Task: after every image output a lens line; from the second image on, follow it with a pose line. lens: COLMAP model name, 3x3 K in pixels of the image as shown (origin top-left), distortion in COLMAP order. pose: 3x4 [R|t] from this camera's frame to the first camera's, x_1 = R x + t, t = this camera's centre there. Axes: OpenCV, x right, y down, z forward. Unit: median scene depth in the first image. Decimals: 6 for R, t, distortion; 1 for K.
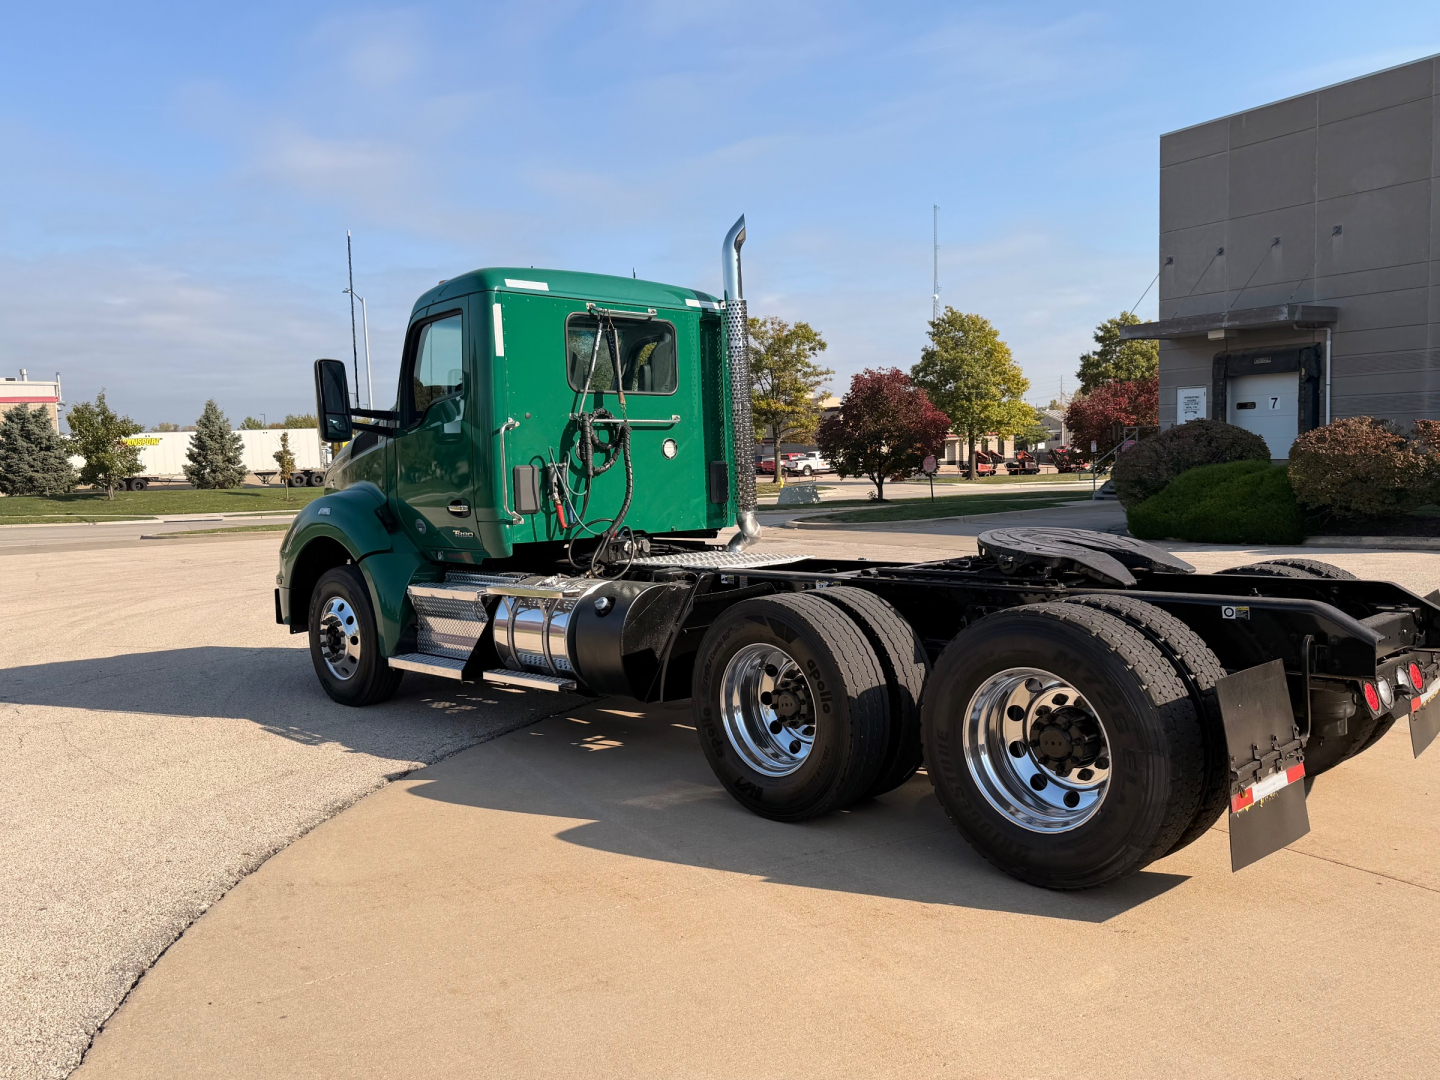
lens RADIAL K [[1184.3, 0, 719.4], [0, 1184.3, 525.0], [0, 0, 1]] dist [0.060304, -0.088637]
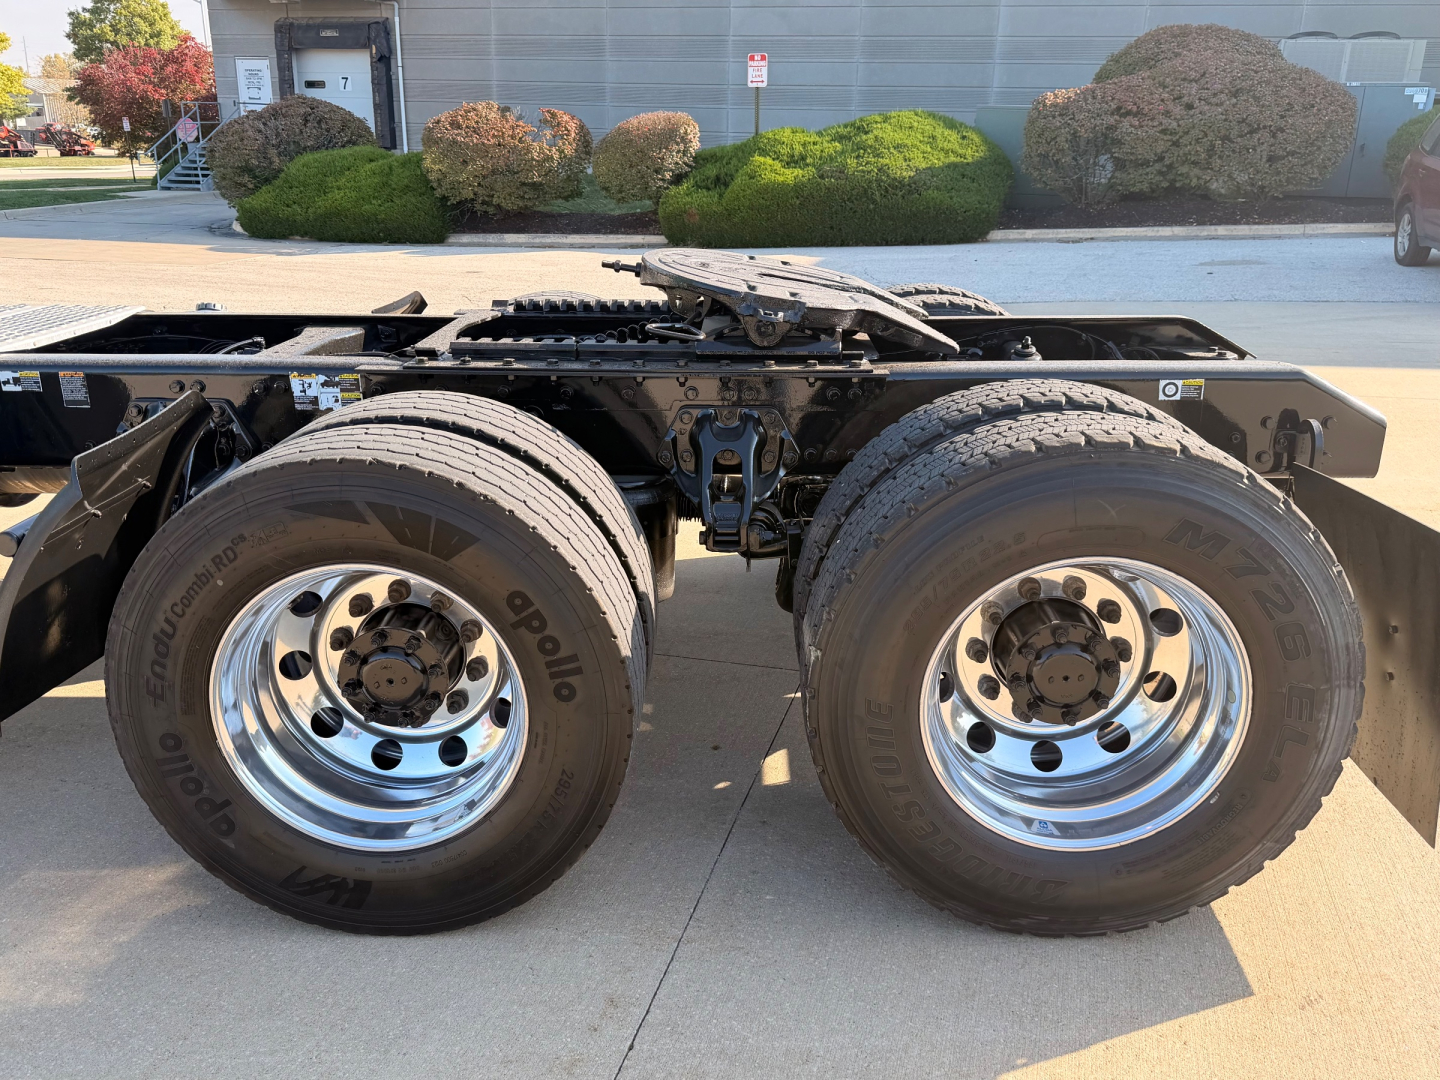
lens RADIAL K [[1184.3, 0, 719.4], [0, 1184.3, 525.0], [0, 0, 1]] dist [0.060304, -0.088637]
pose [[0.711311, -0.183795, 0.678422, -0.093484], [0.008873, 0.967478, 0.252801, -0.009475], [-0.702821, -0.173800, 0.689808, 0.400264]]
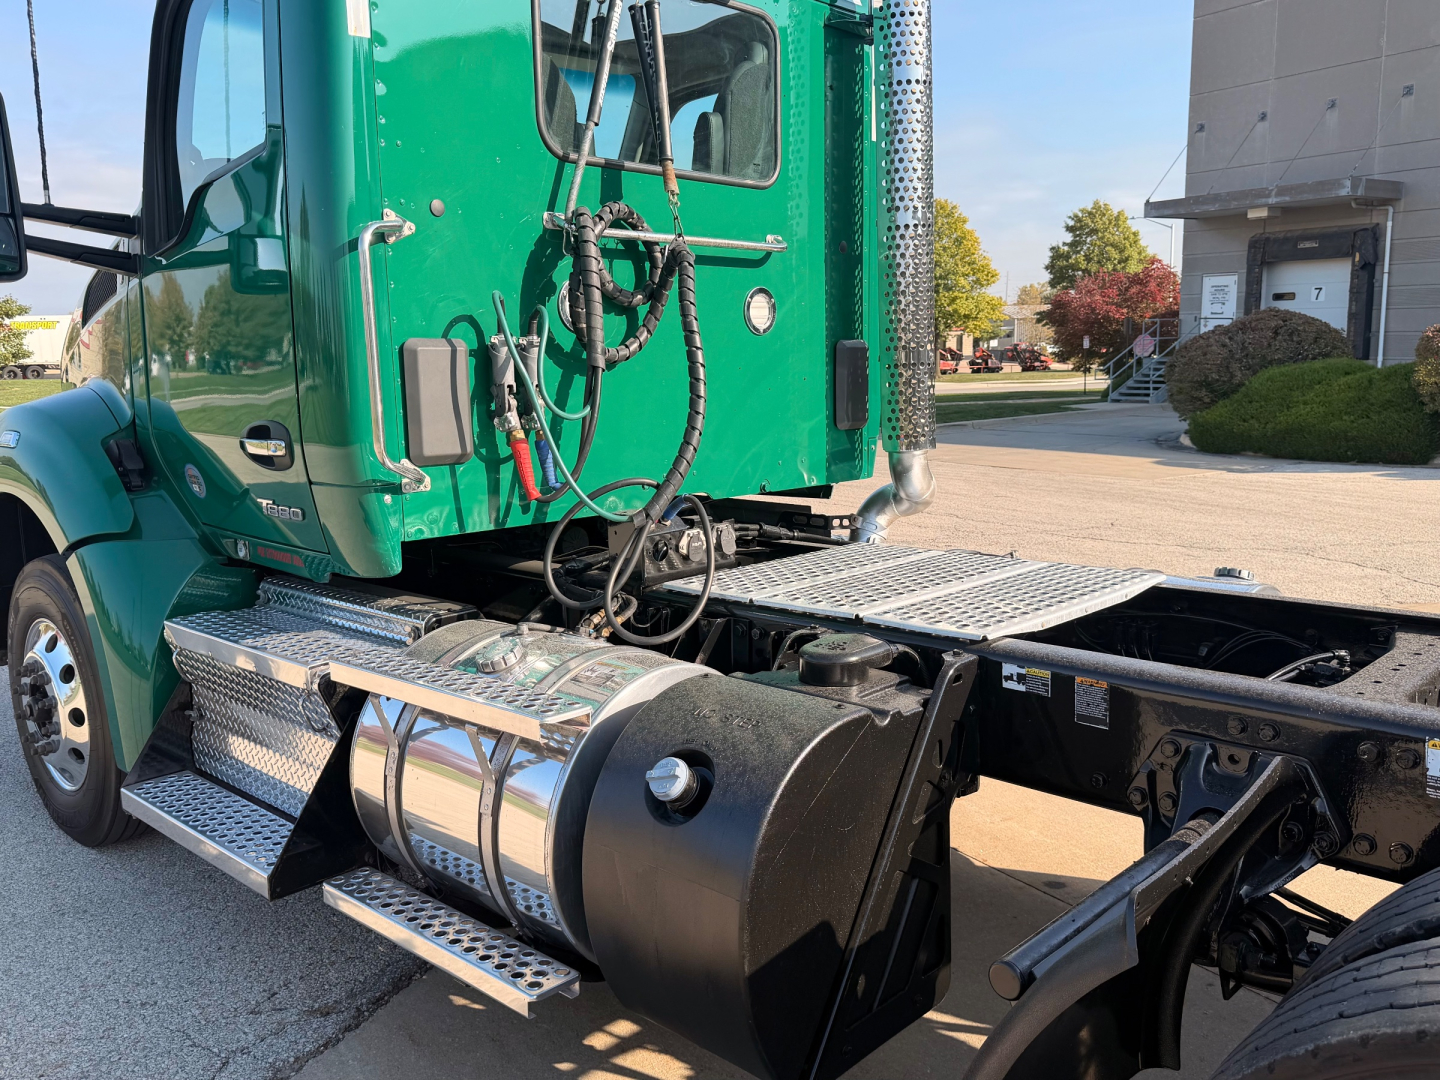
lens RADIAL K [[1185.0, 0, 693.5], [0, 1185.0, 527.7], [0, 0, 1]] dist [0.066669, -0.122151]
pose [[0.999530, 0.007339, 0.029764, -0.078070], [-0.009984, 0.995918, 0.089705, -0.021491], [-0.028984, -0.089960, 0.995523, 0.526552]]
